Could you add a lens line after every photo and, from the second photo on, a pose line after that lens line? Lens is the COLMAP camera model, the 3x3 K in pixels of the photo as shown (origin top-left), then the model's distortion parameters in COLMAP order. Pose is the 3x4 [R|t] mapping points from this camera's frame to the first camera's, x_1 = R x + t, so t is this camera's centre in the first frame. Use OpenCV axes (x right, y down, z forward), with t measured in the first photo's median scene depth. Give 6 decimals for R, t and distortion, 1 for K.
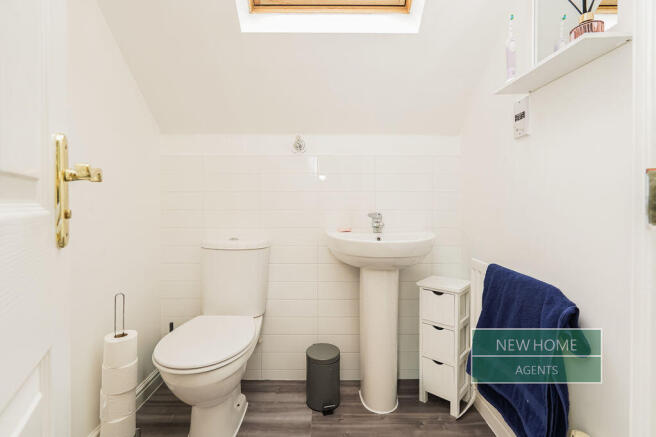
lens RADIAL K [[308.7, 0, 328.1], [0, 308.7, 204.7], [0, 0, 1]] dist [-0.001158, 0.000158]
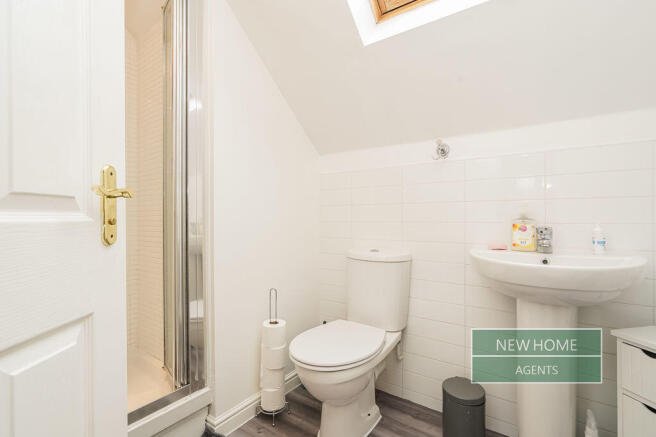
lens RADIAL K [[305.9, 0, 328.0], [0, 305.9, 218.5], [0, 0, 1]] dist [0.009244, 0.000487]
pose [[0.820001, -0.002331, -0.572357, 0.164637], [0.003208, 0.999995, 0.000525, 0.003826], [0.572353, -0.002267, 0.820005, 0.089687]]
